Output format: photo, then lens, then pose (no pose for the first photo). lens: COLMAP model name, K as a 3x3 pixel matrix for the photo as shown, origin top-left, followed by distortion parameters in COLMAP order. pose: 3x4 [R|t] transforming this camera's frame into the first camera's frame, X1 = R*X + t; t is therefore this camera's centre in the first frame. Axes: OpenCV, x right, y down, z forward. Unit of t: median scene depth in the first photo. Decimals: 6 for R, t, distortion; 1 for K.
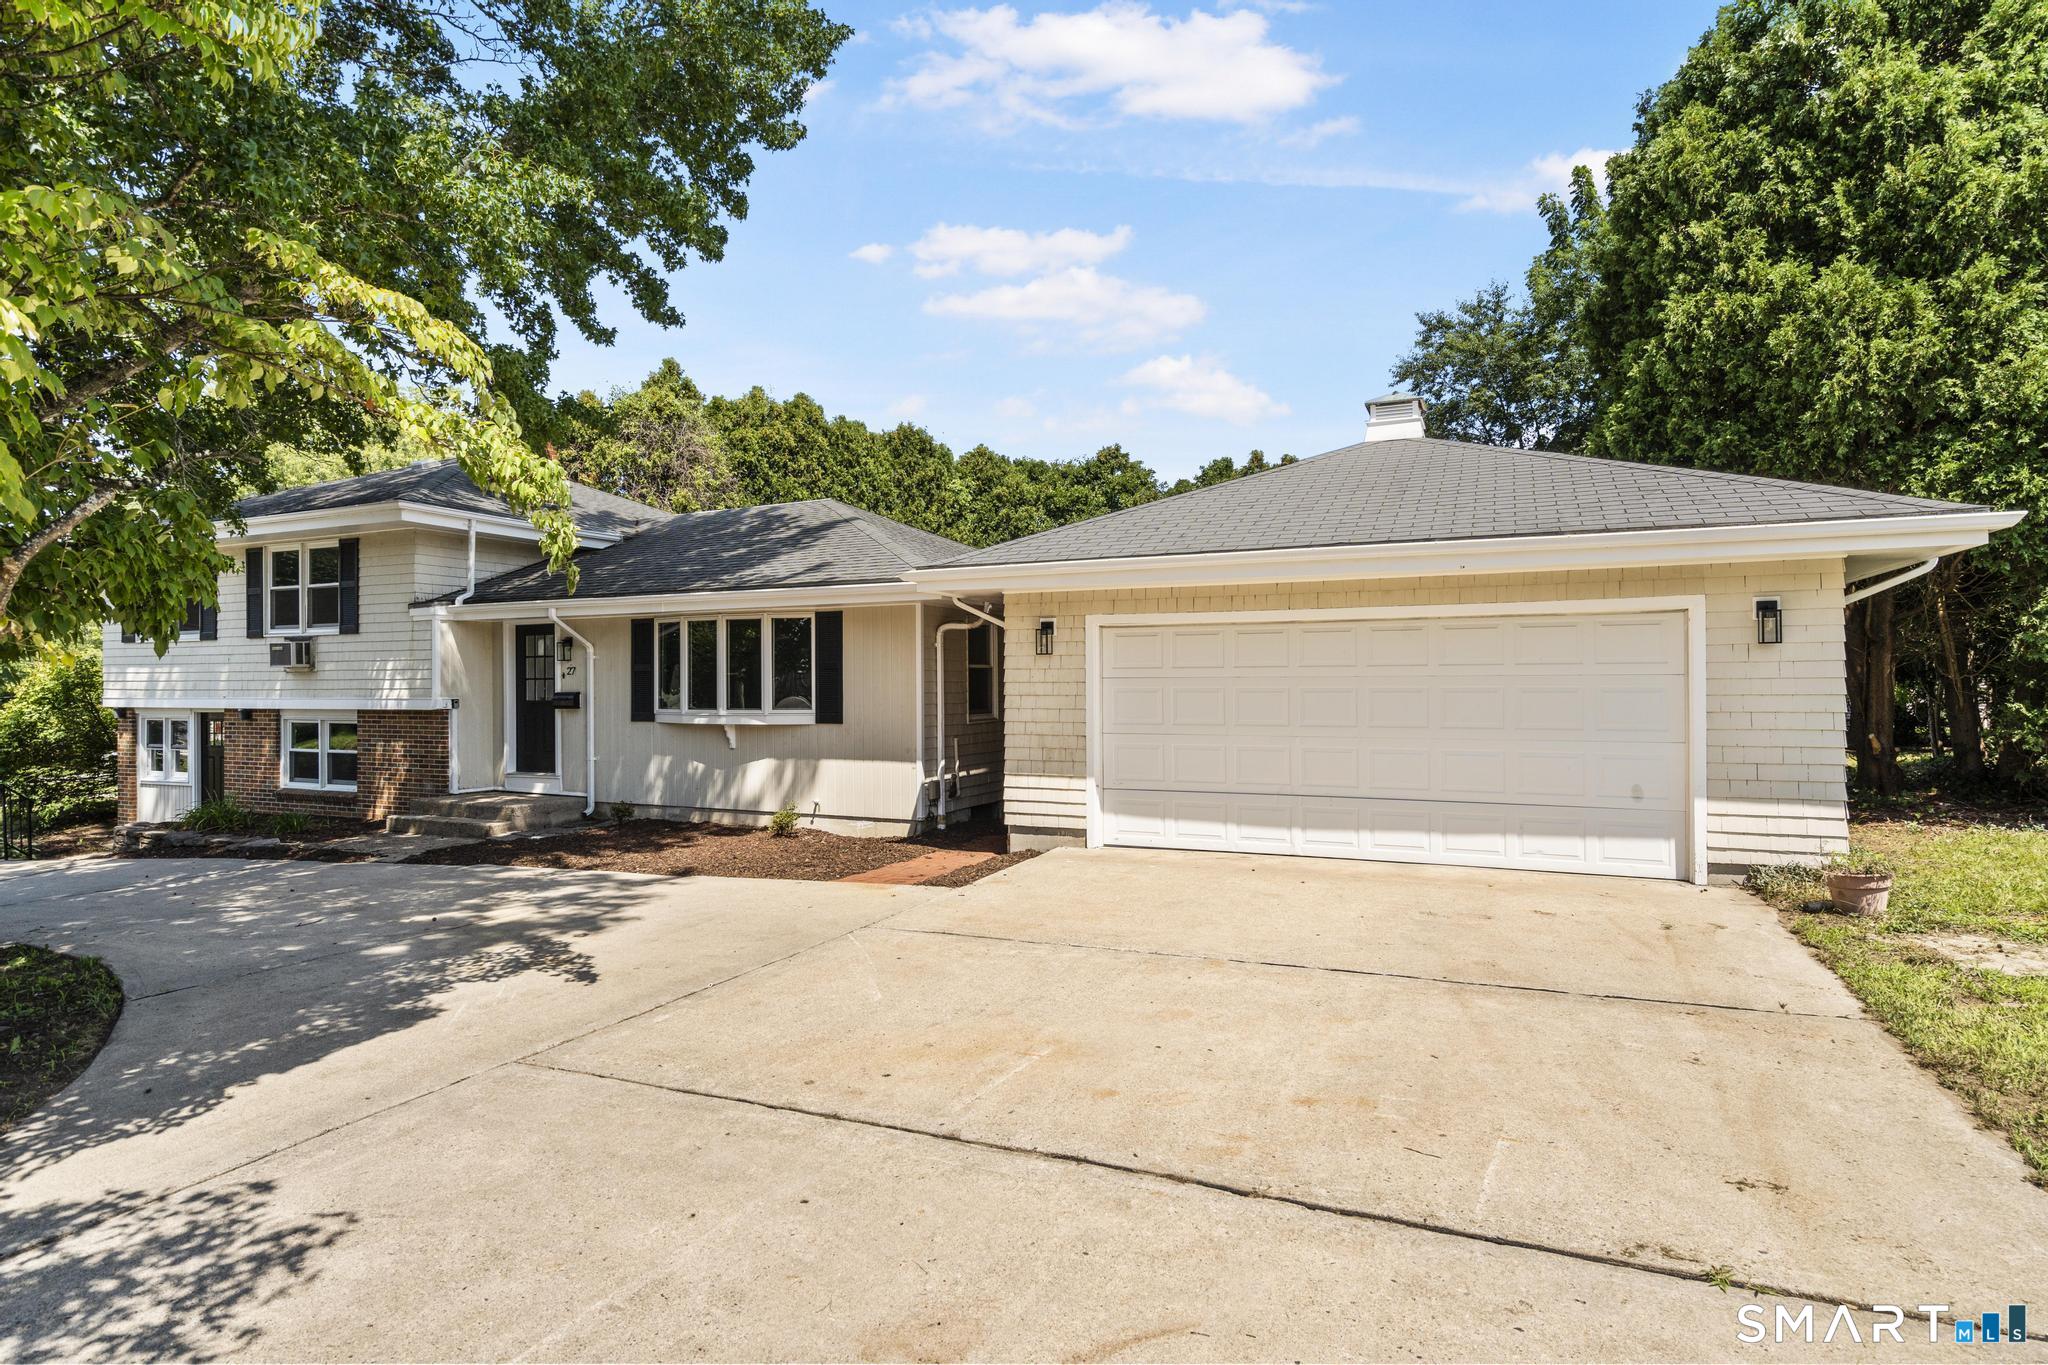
lens RADIAL K [[1075.3, 0, 1030.5], [0, 1075.3, 684.2], [0, 0, 1]] dist [0.001497, 0.000070]
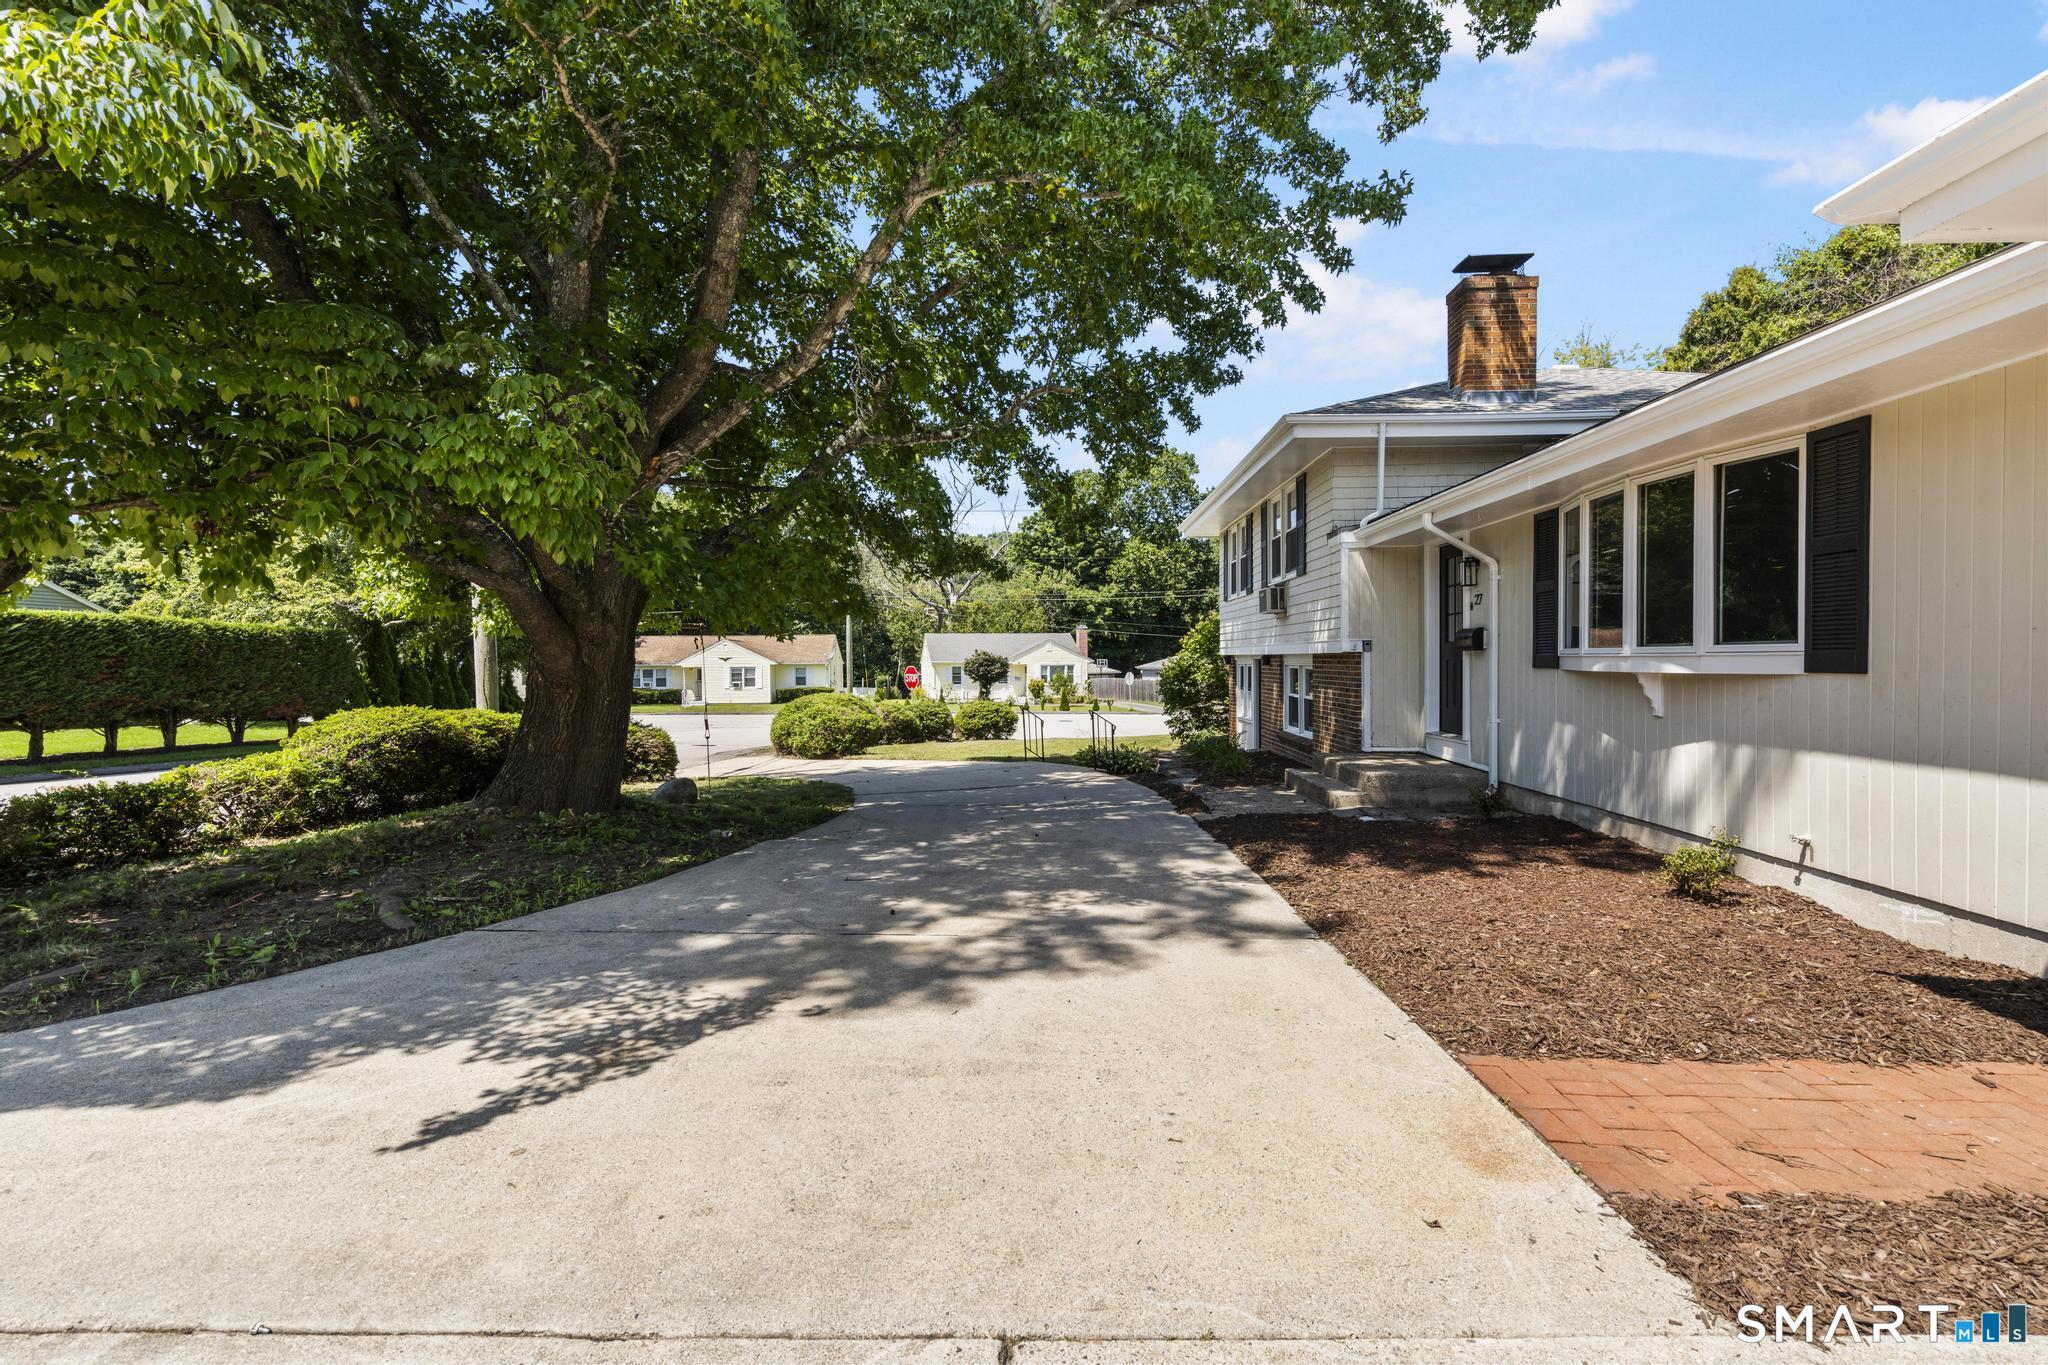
lens RADIAL K [[933.7, 0, 1011.5], [0, 933.7, 677.3], [0, 0, 1]] dist [-0.003355, 0.001954]
pose [[0.393236, 0.022036, -0.919173, 0.037649], [0.003674, 0.999667, 0.025538, 0.026086], [0.919430, -0.013420, 0.393024, 0.507251]]
